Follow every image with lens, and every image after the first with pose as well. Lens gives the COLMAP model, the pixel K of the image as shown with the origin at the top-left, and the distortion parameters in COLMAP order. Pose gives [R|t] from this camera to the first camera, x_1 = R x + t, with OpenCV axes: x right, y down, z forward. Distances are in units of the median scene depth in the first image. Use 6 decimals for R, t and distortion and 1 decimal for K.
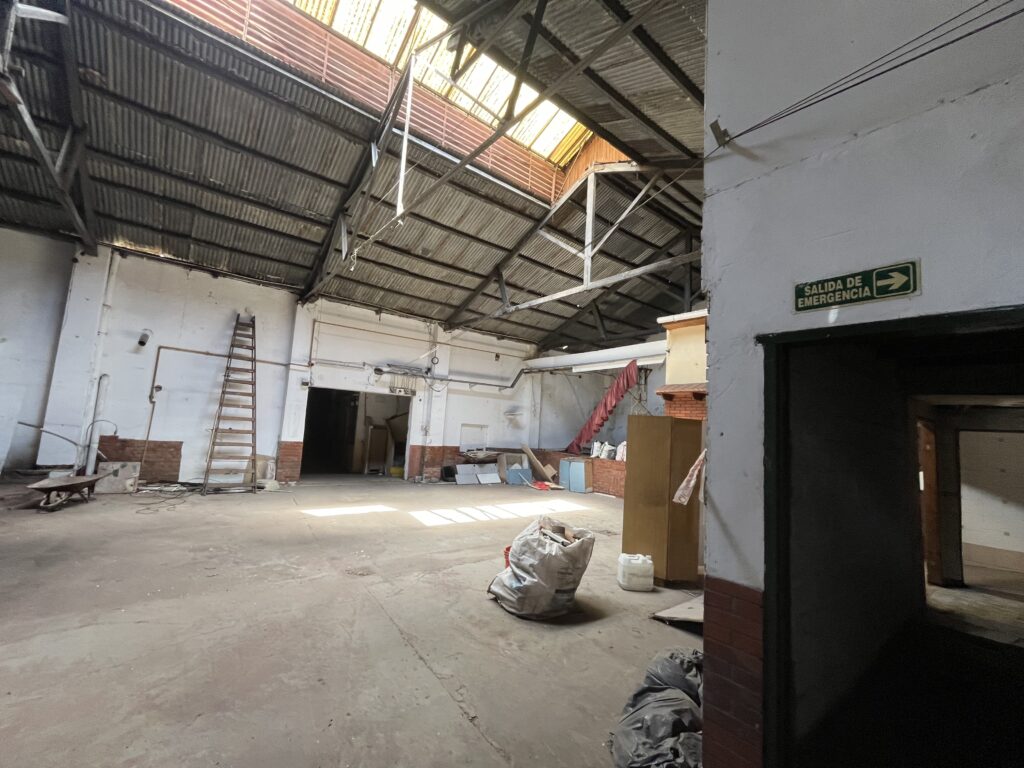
lens RADIAL K [[420.0, 0, 512.0], [0, 420.0, 384.0], [0, 0, 1]] dist [-0.000128, 0.000094]
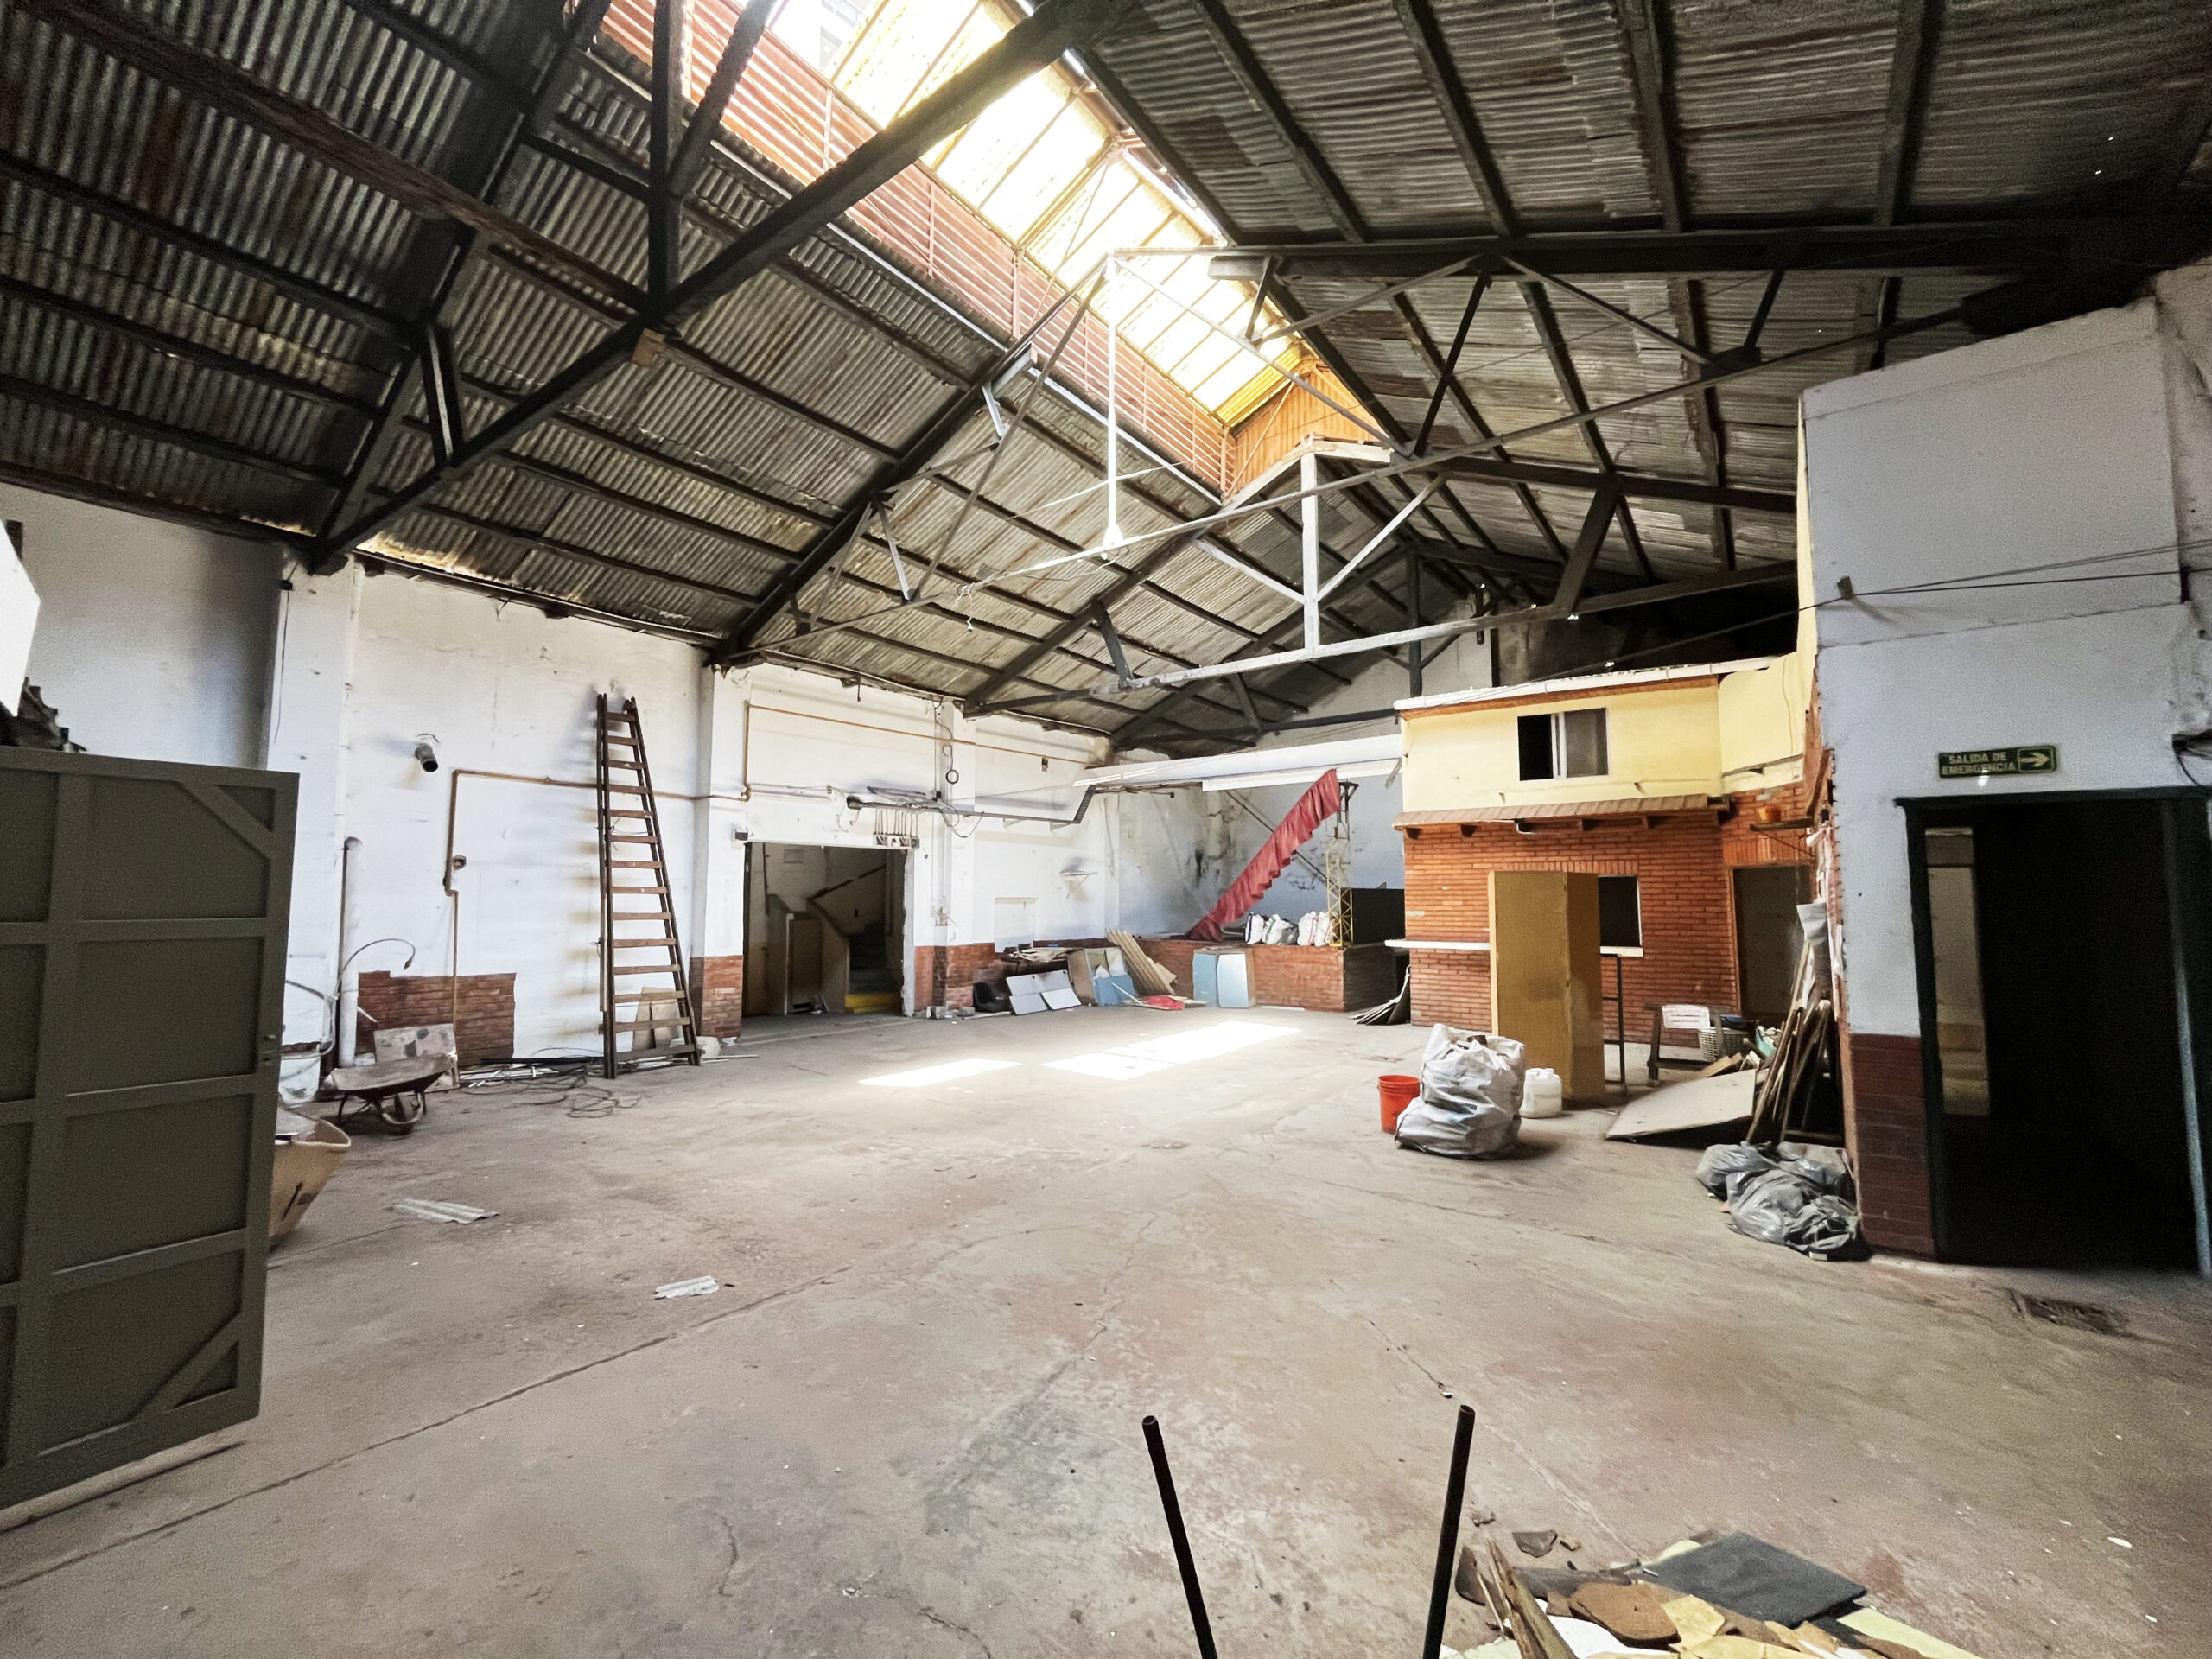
lens RADIAL K [[907.4, 0, 1106.0], [0, 907.4, 829.5], [0, 0, 1]] dist [-0.000128, 0.000094]
pose [[0.963823, -0.041061, 0.263363, -0.360766], [0.031713, 0.998710, 0.039650, -0.036307], [-0.264651, -0.029863, 0.963882, -0.122472]]
